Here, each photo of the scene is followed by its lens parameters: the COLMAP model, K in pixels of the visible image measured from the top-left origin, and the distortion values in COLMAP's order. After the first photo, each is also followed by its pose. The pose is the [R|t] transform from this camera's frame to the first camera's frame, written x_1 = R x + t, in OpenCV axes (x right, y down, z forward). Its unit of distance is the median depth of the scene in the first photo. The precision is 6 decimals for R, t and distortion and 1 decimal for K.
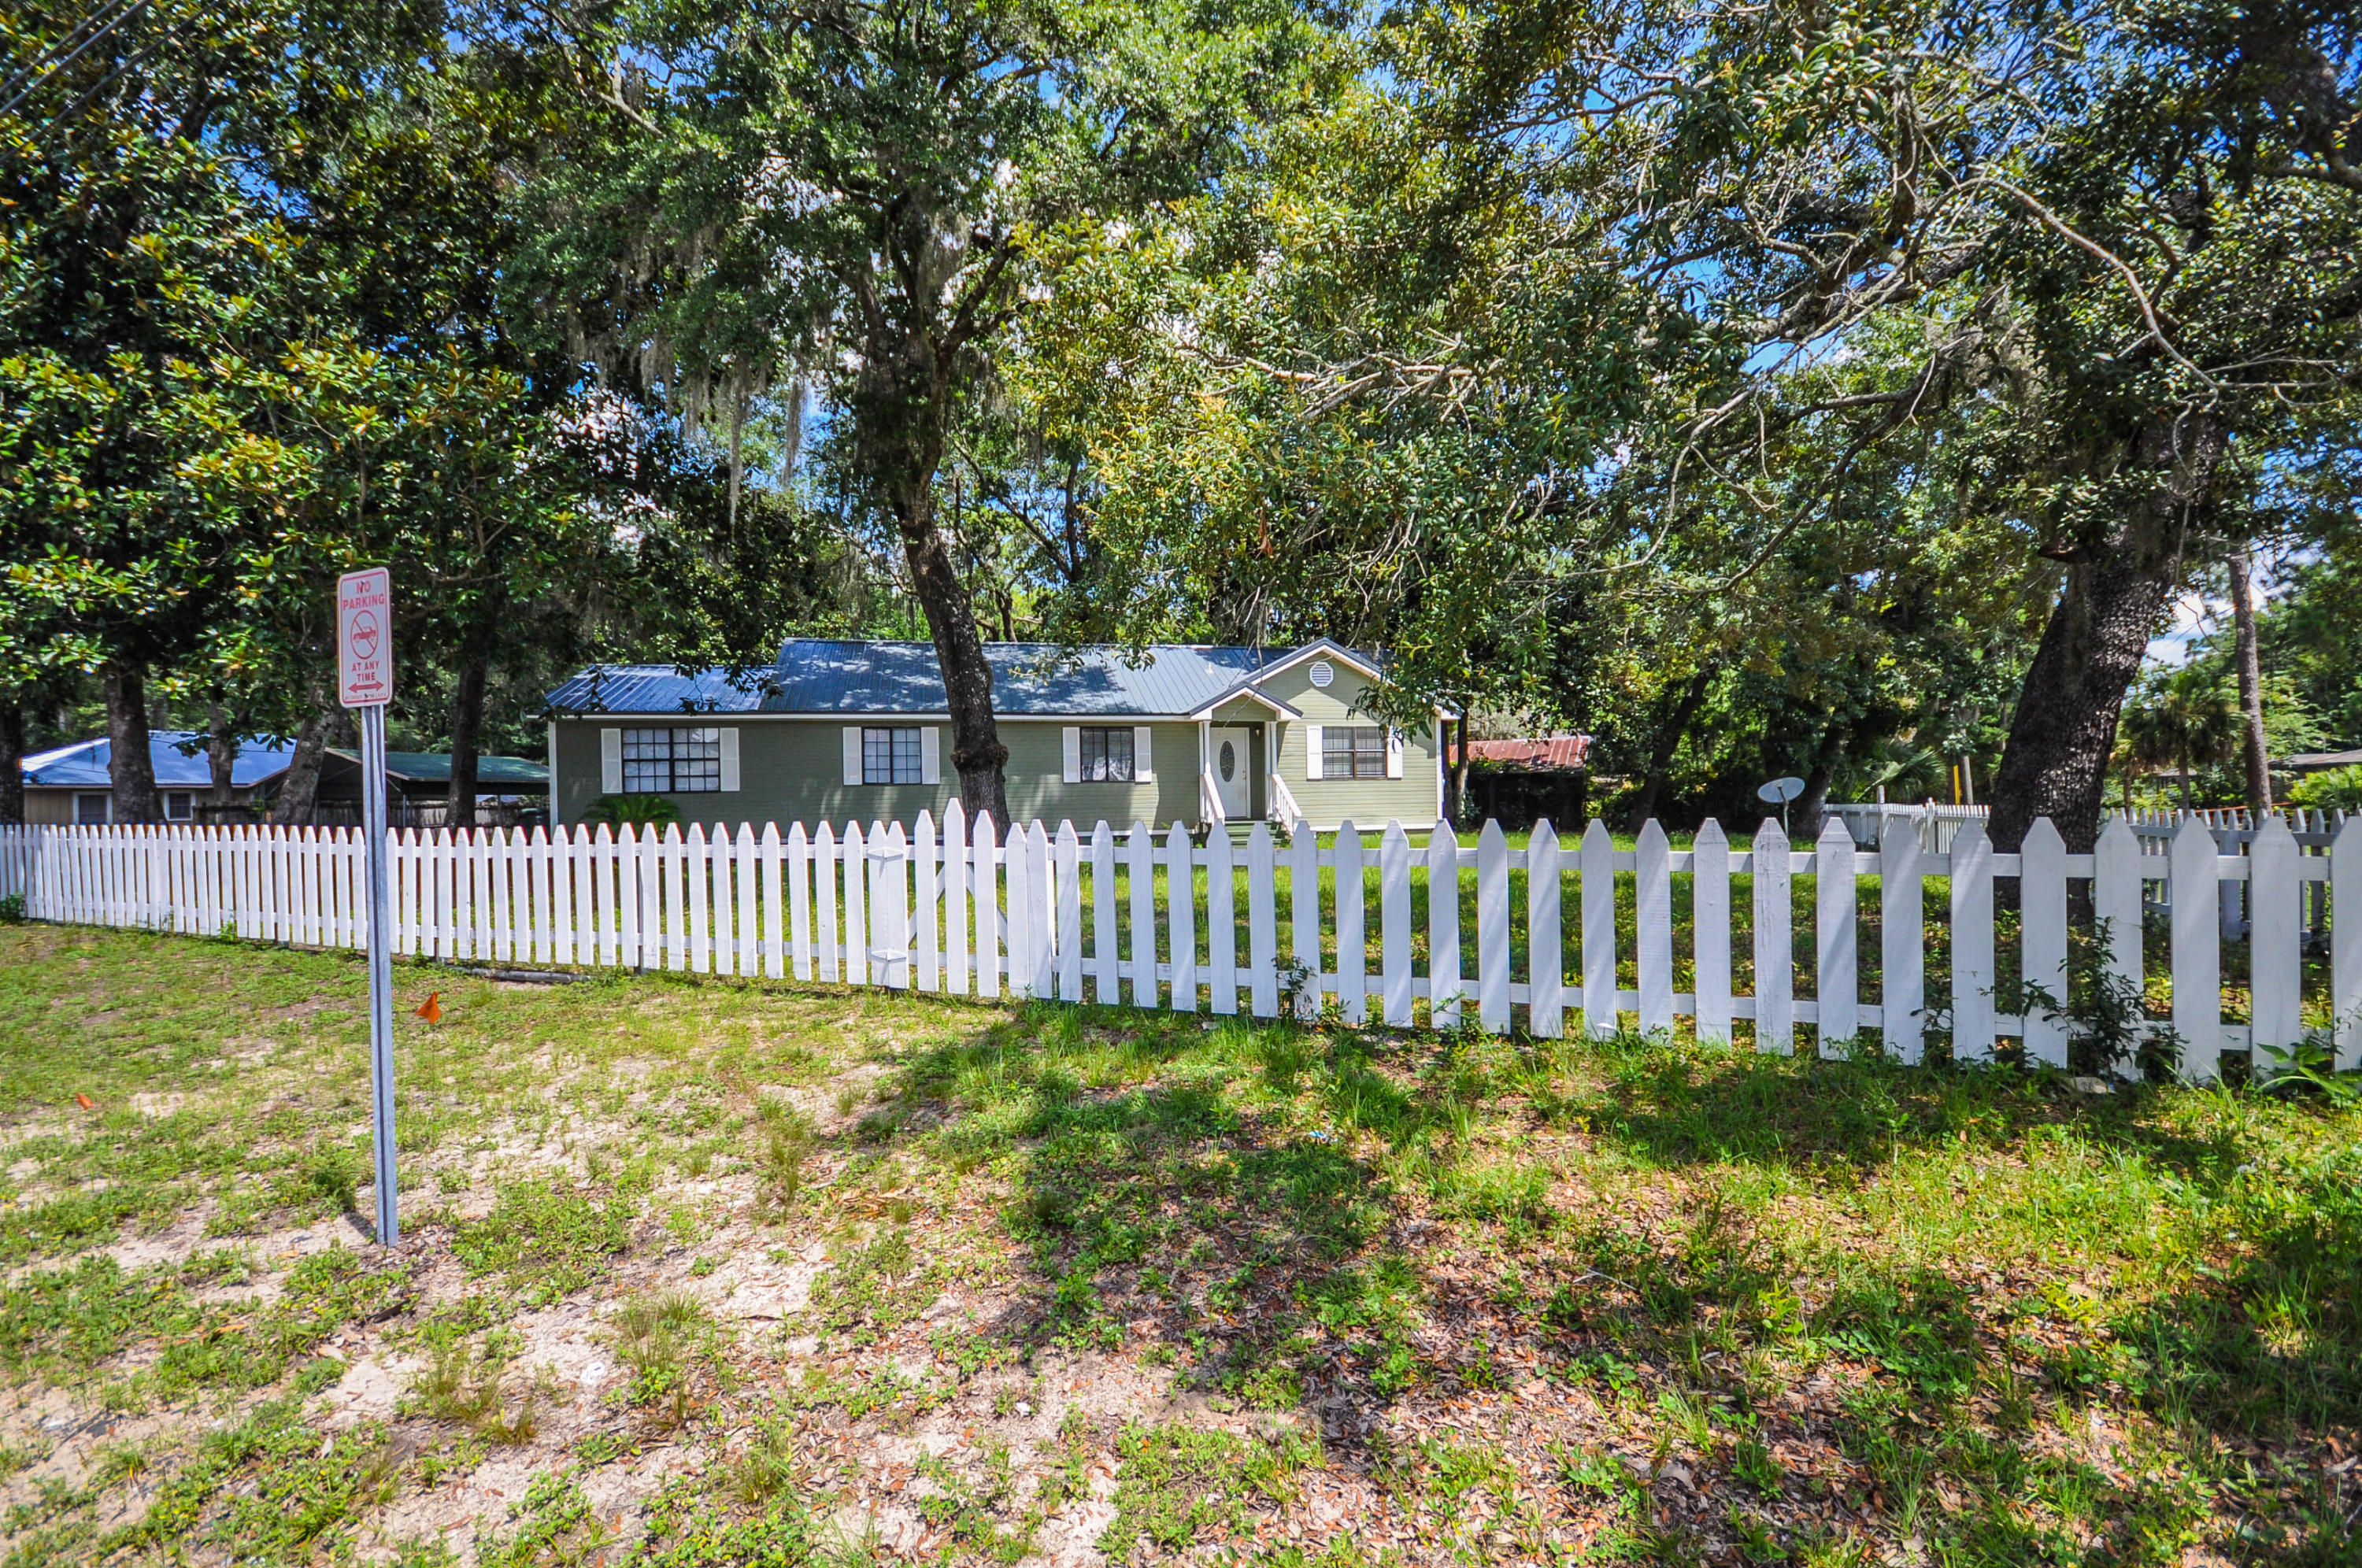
lens RADIAL K [[1035.8, 0, 1185.4], [0, 1035.8, 796.6], [0, 0, 1]] dist [0.006947, -0.003029]
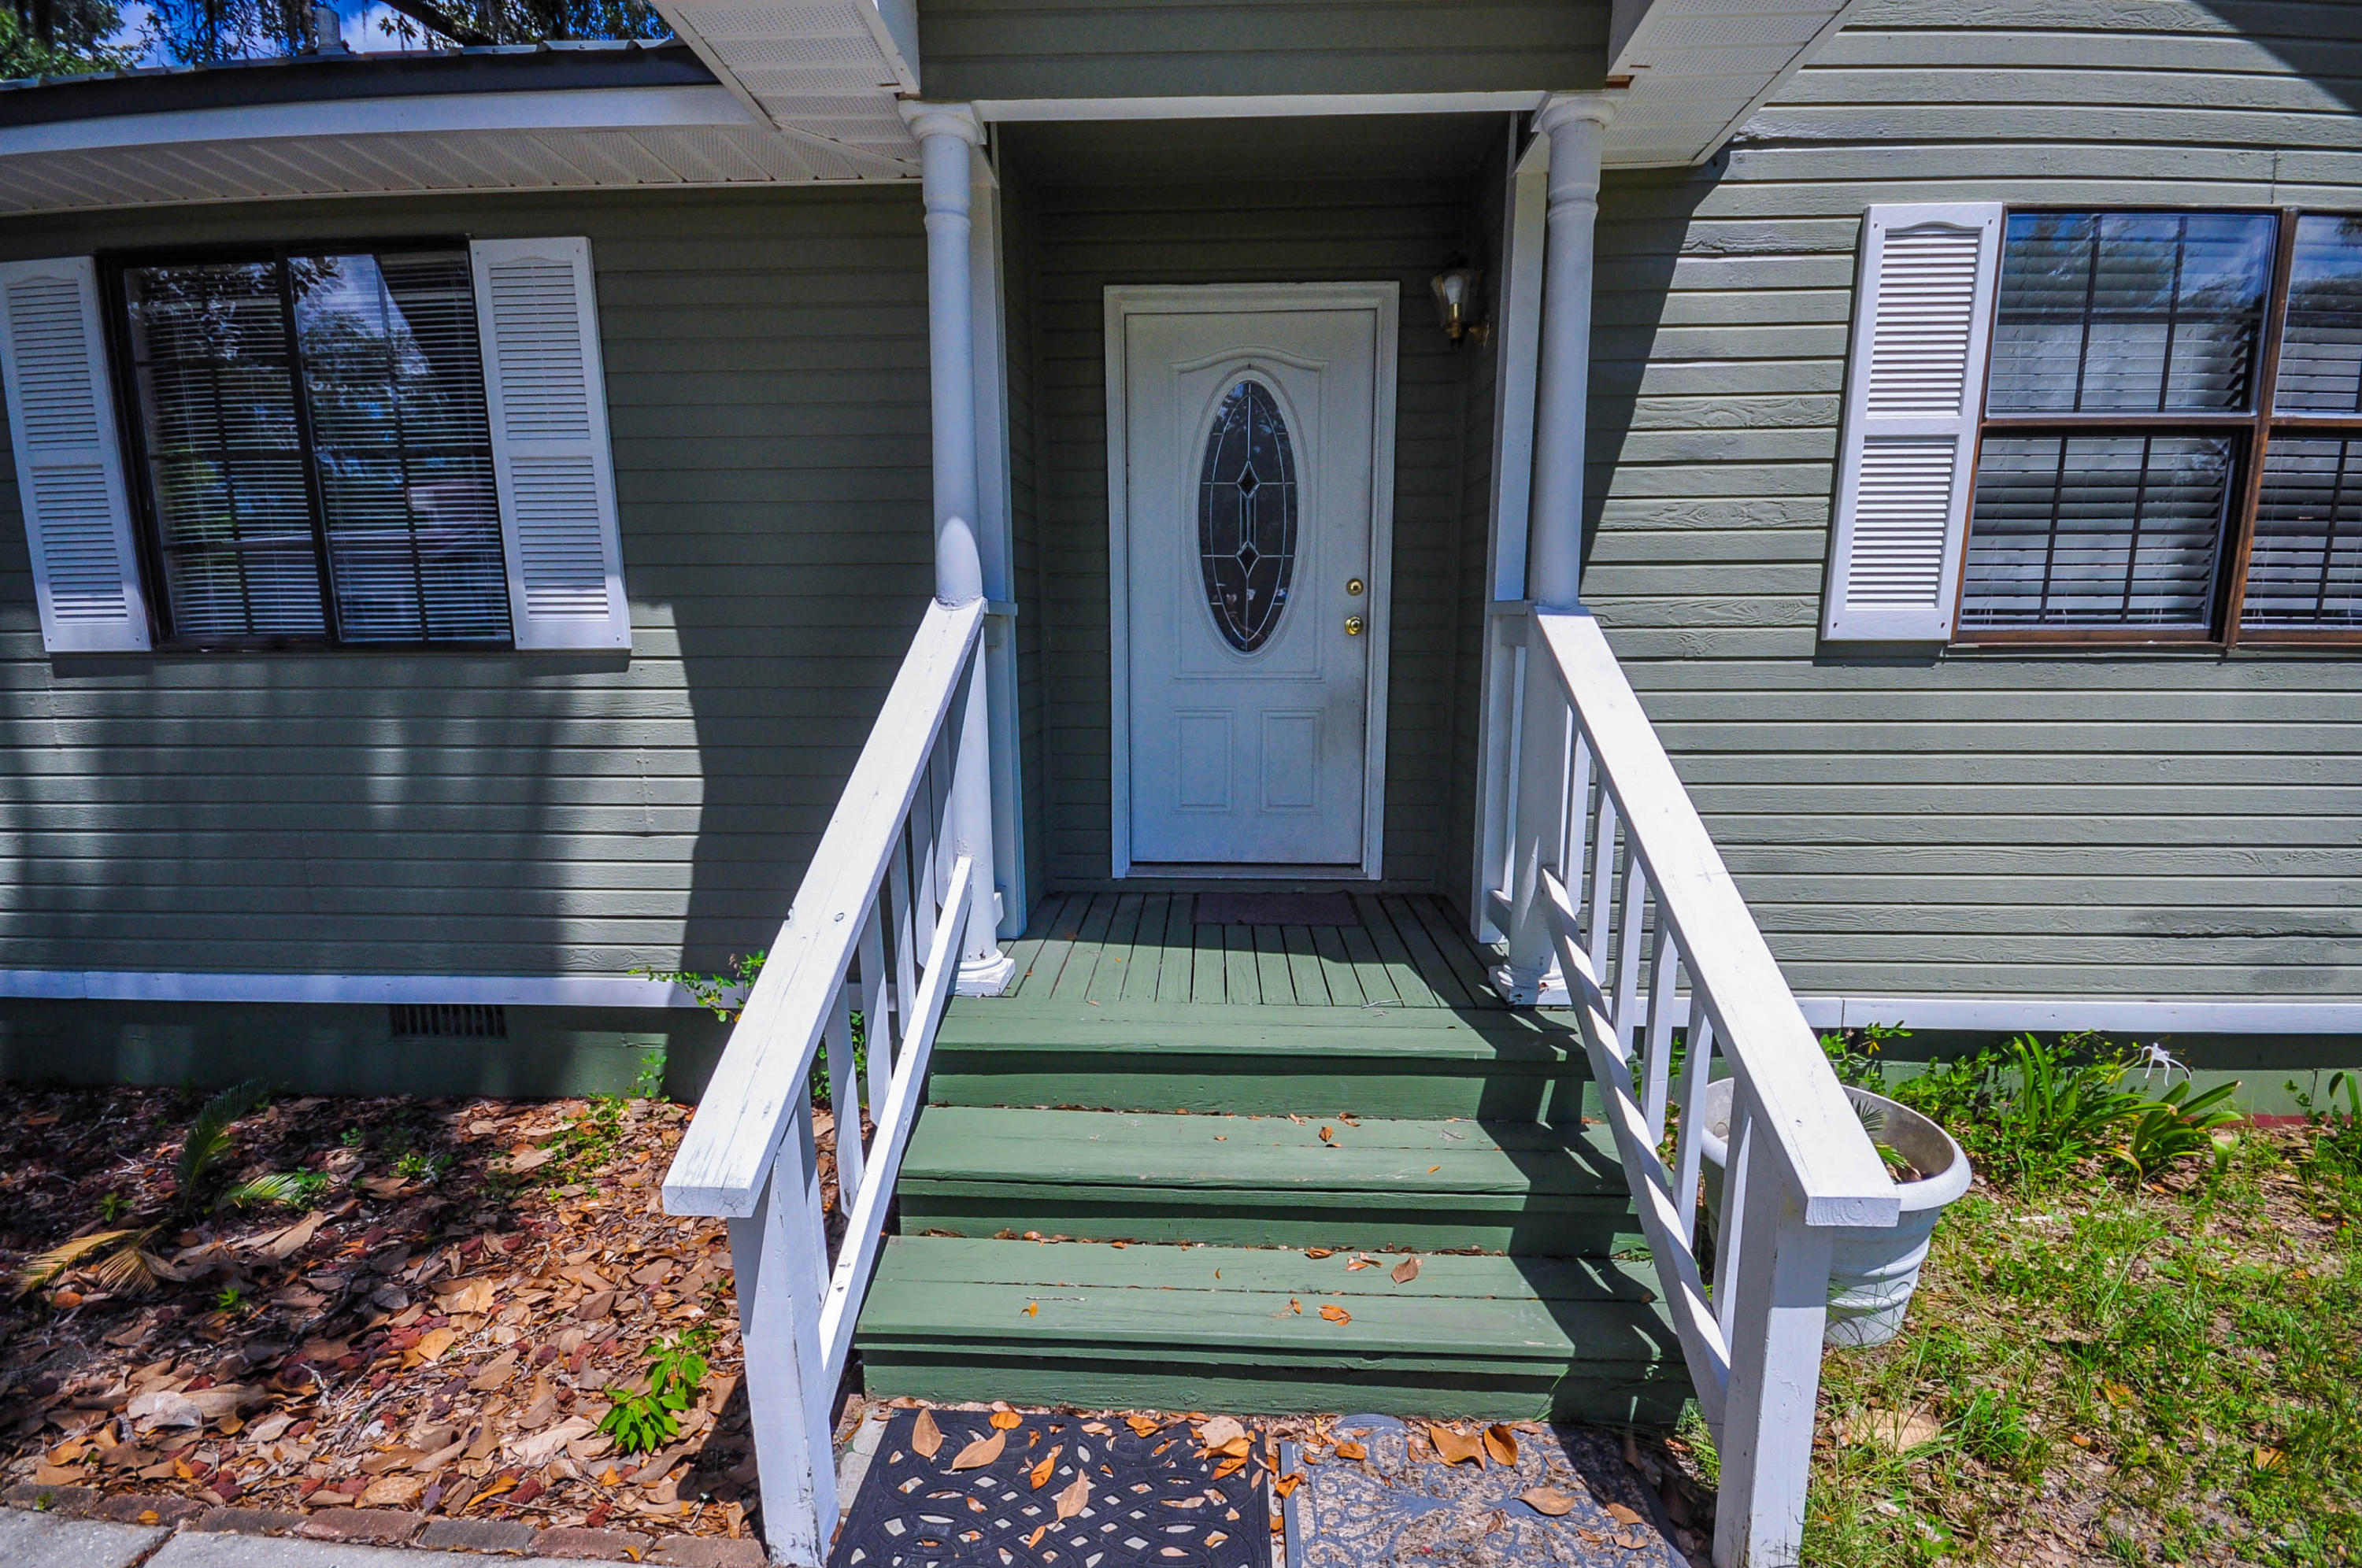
lens RADIAL K [[1035.8, 0, 1163.3], [0, 1035.8, 782.9], [0, 0, 1]] dist [0.006947, -0.003029]
pose [[0.962509, 0.053919, -0.265837, 0.076161], [-0.011522, 0.987286, 0.158534, -0.020634], [0.271005, -0.149528, 0.950893, 0.882079]]
